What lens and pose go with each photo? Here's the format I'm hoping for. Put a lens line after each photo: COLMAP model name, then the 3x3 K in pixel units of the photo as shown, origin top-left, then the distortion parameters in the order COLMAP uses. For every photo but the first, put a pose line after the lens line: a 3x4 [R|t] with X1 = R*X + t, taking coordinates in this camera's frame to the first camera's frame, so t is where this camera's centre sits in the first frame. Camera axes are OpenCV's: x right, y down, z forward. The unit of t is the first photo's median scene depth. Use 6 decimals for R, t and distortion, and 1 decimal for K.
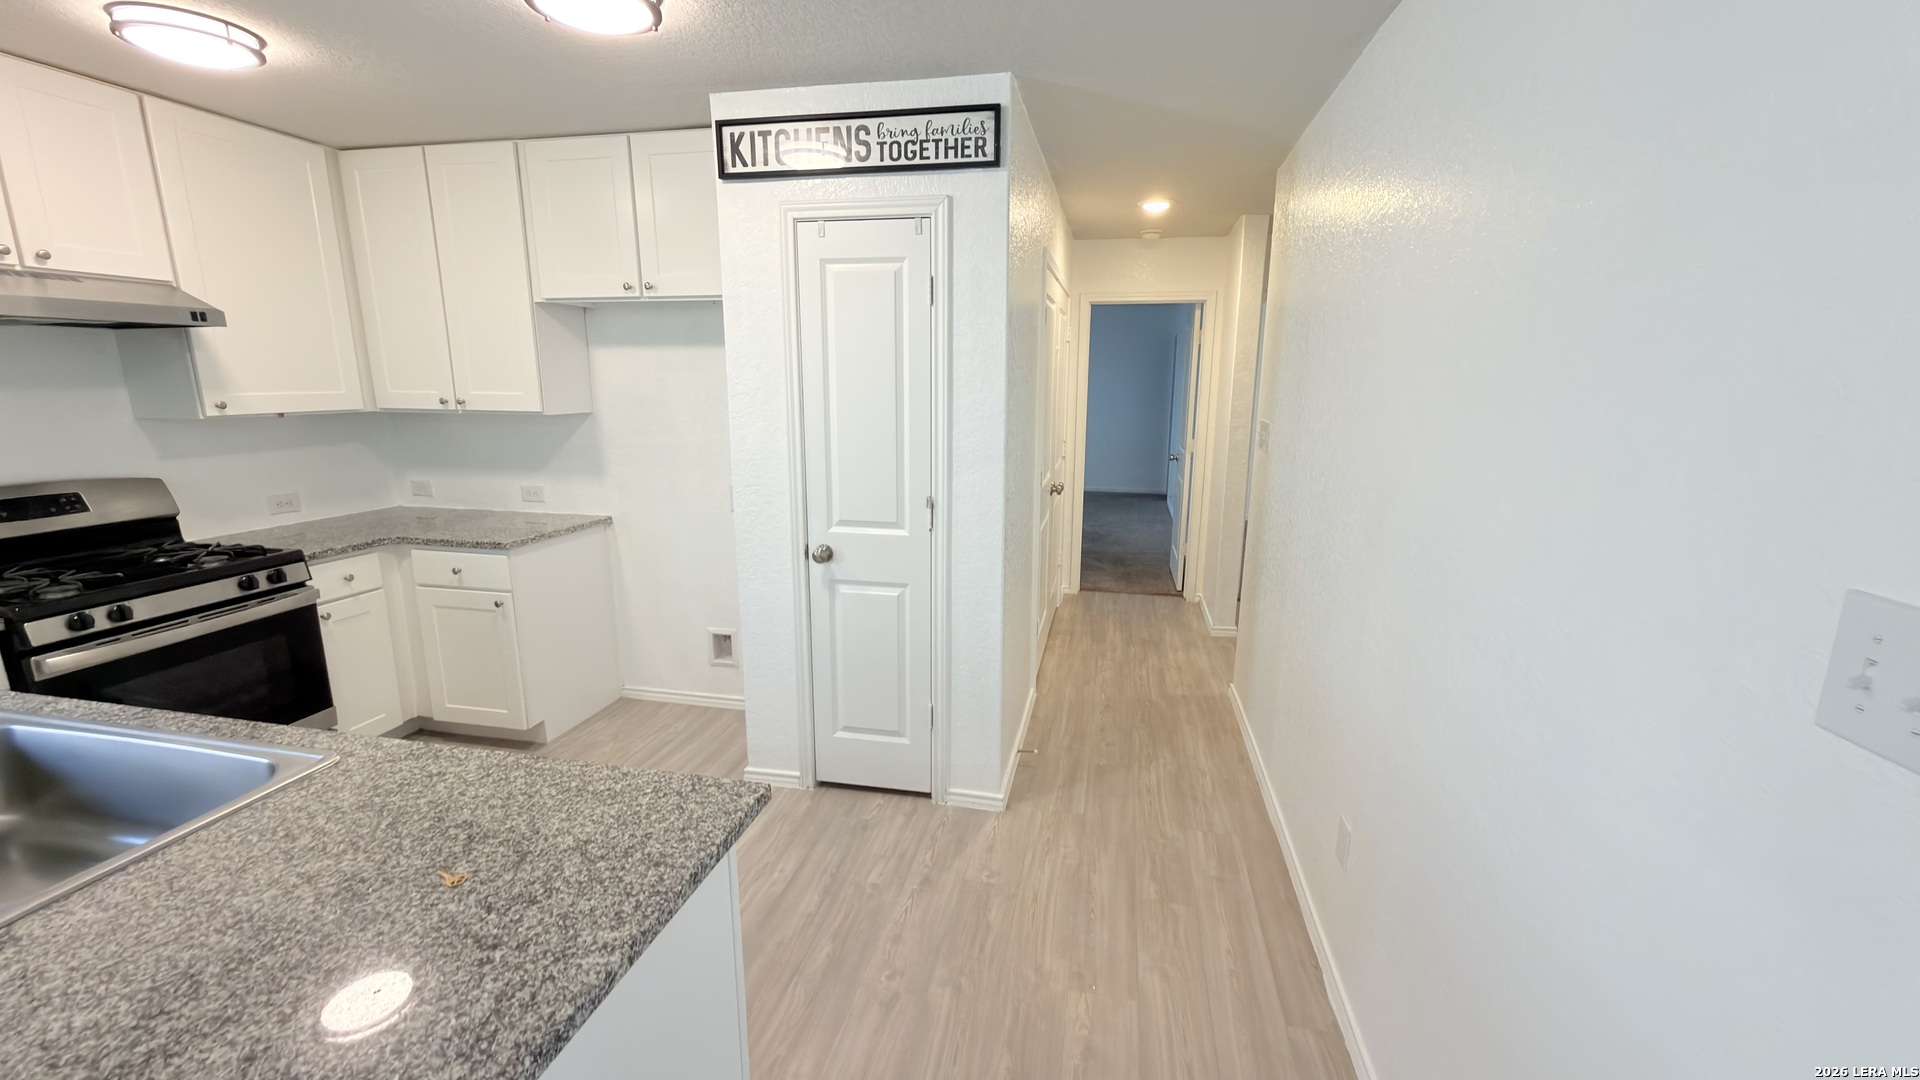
lens RADIAL K [[770.1, 0, 963.7], [0, 770.1, 538.1], [0, 0, 1]] dist [0.001384, -0.000148]
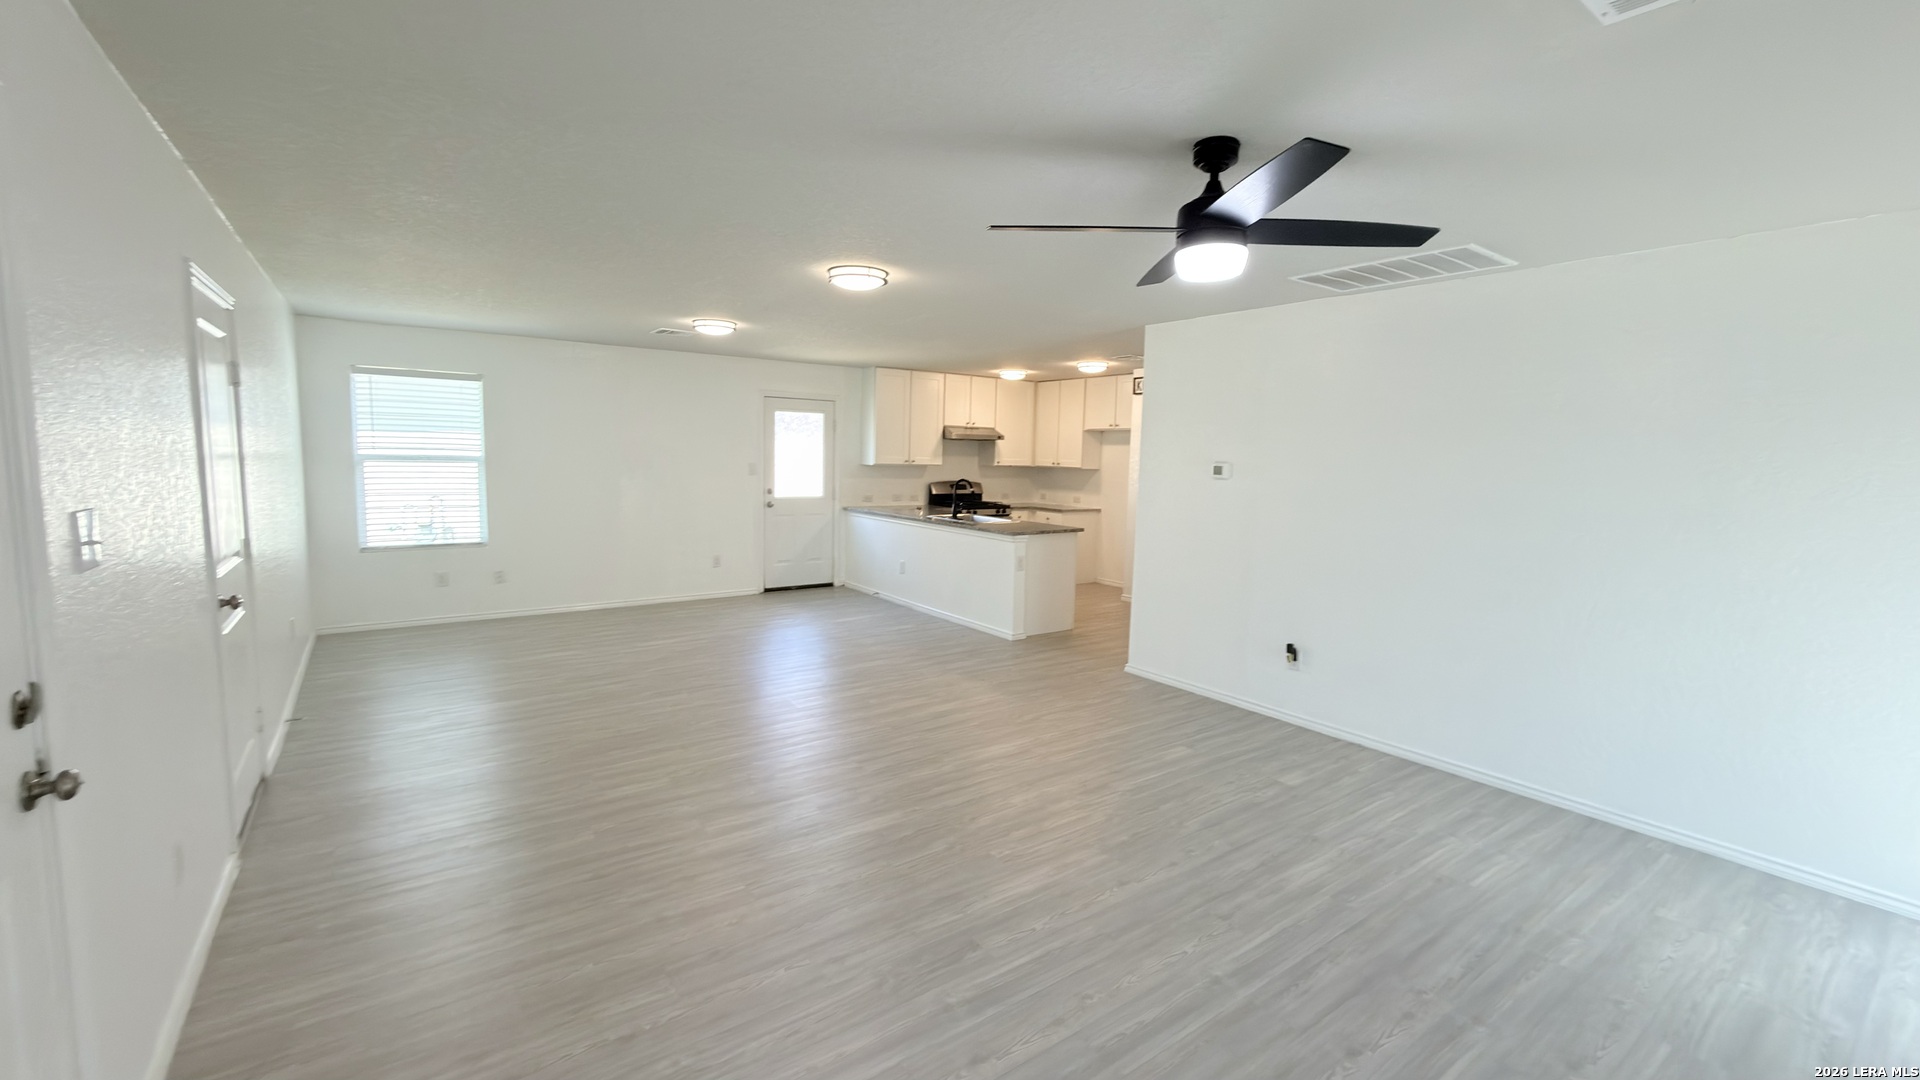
lens RADIAL K [[770.1, 0, 947.8], [0, 770.1, 550.9], [0, 0, 1]] dist [0.001384, -0.000148]
pose [[0.732528, 0.095580, -0.673993, 1.238833], [-0.157205, 0.987083, -0.030879, 0.363665], [0.662336, 0.128574, 0.738092, -1.652811]]
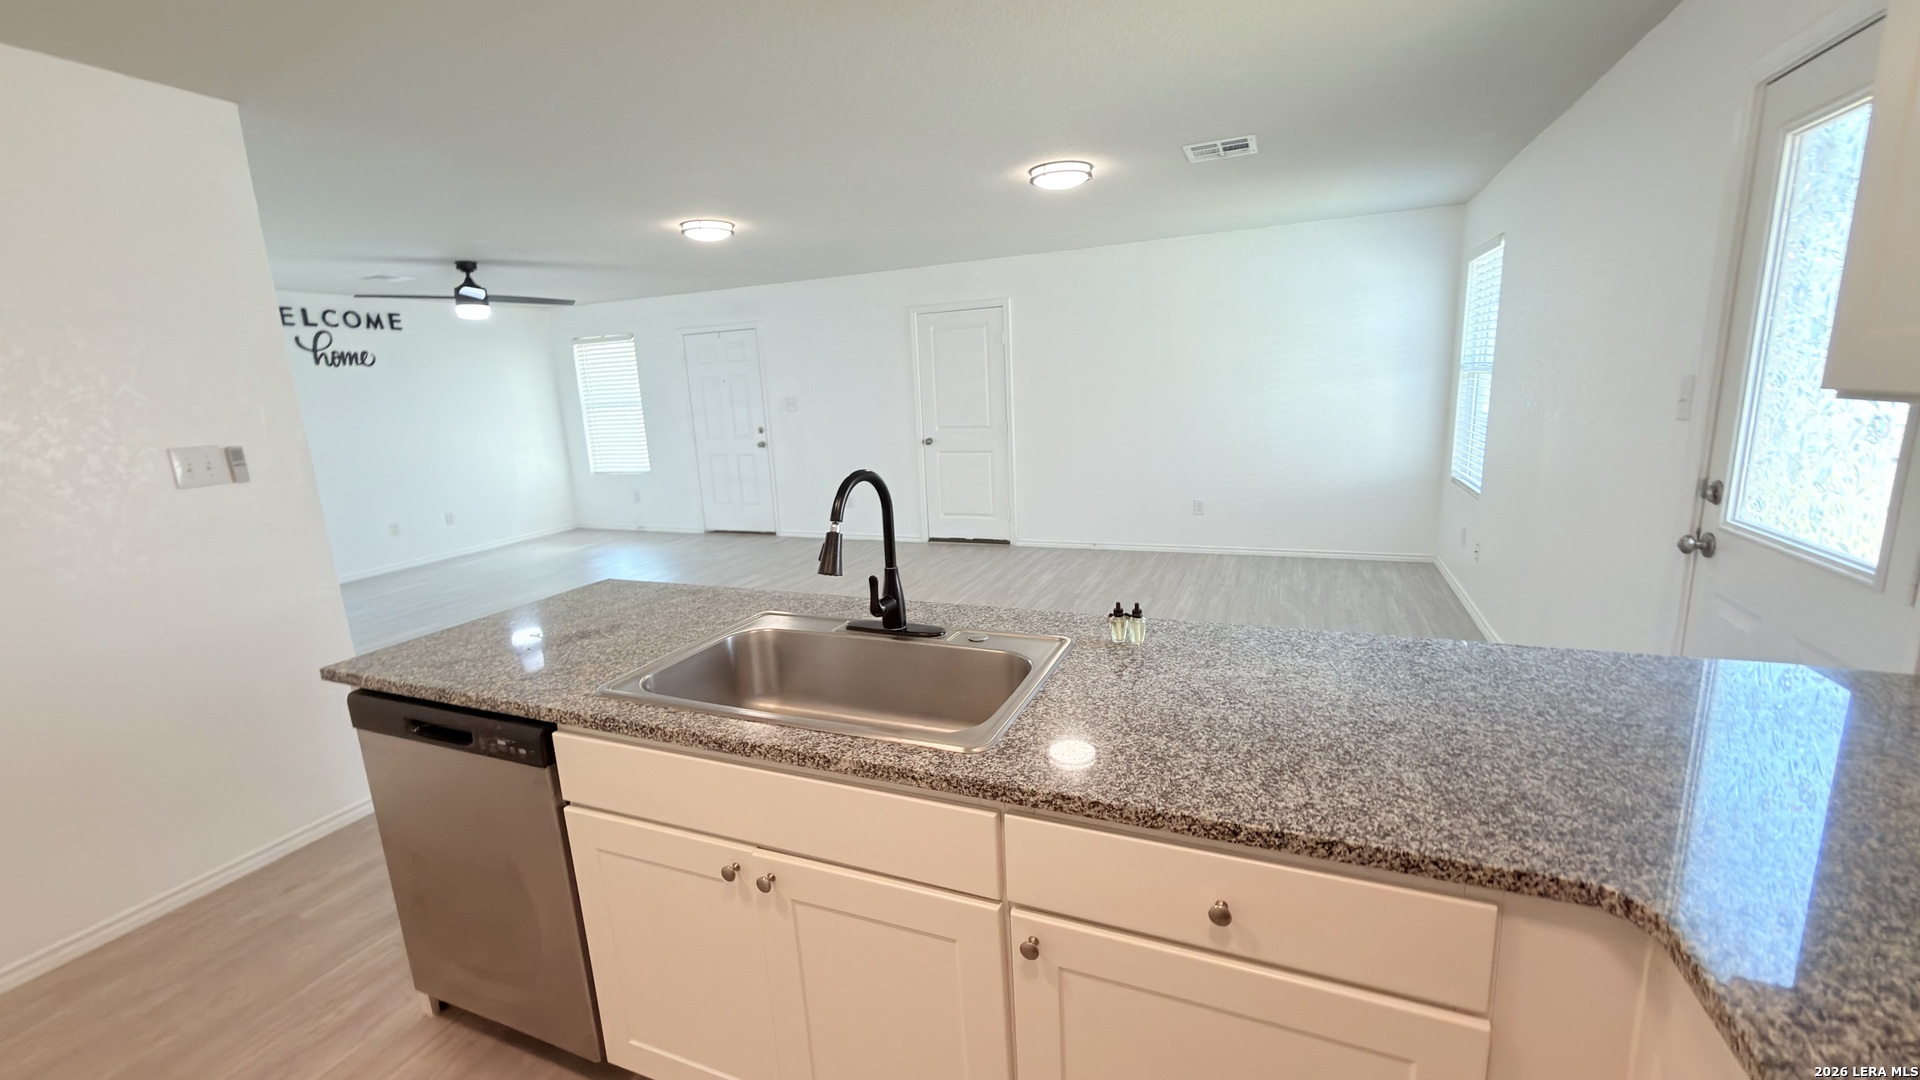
lens RADIAL K [[770.1, 0, 965.6], [0, 770.1, 539.9], [0, 0, 1]] dist [0.001384, -0.000148]
pose [[-0.981137, 0.001629, 0.193307, -0.770508], [0.079800, 0.914203, 0.397322, -0.163641], [-0.176075, 0.405253, -0.897089, 0.902131]]
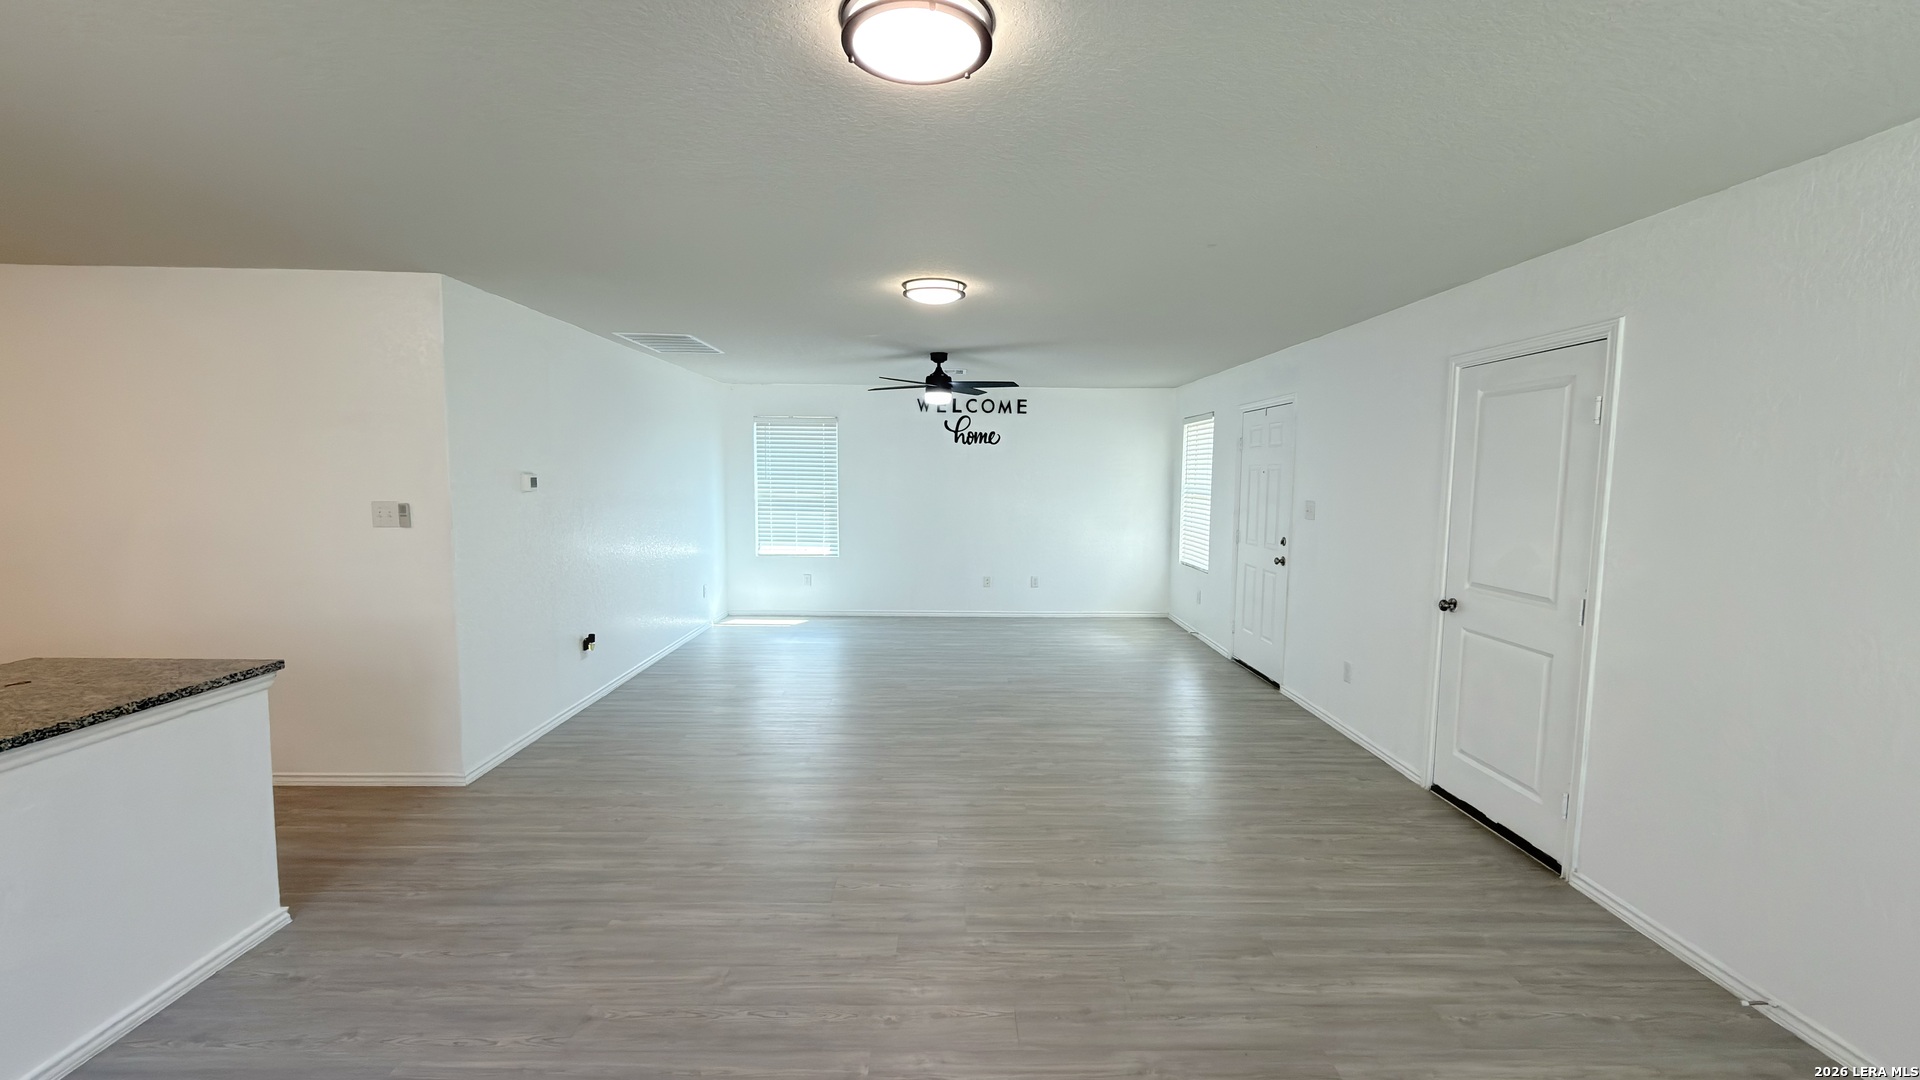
lens RADIAL K [[770.1, 0, 960.9], [0, 770.1, 535.0], [0, 0, 1]] dist [0.001384, -0.000148]
pose [[-0.219036, -0.087648, 0.971772, -1.267555], [0.189226, 0.973232, 0.130431, 0.091778], [-0.957192, 0.212453, -0.196587, -0.465963]]
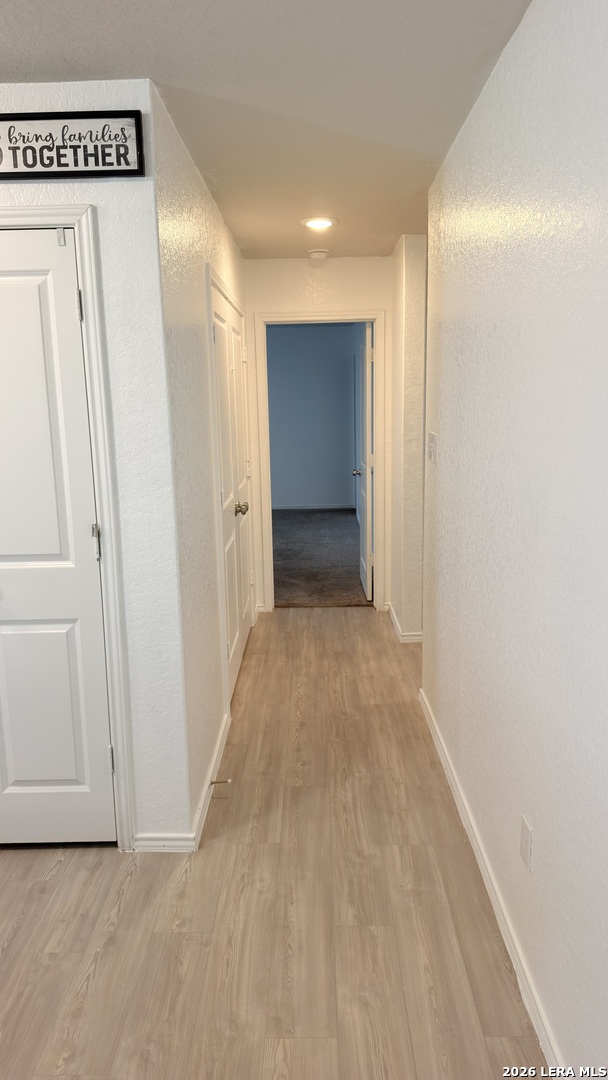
lens RADIAL K [[760.9, 0, 305.7], [0, 760.9, 537.6], [0, 0, 1]] dist [0.056562, -0.080241]
pose [[0.981697, -0.060754, 0.180498, 0.038691], [0.065439, 0.997654, -0.020110, -0.002103], [-0.178852, 0.031553, 0.983370, 0.036510]]
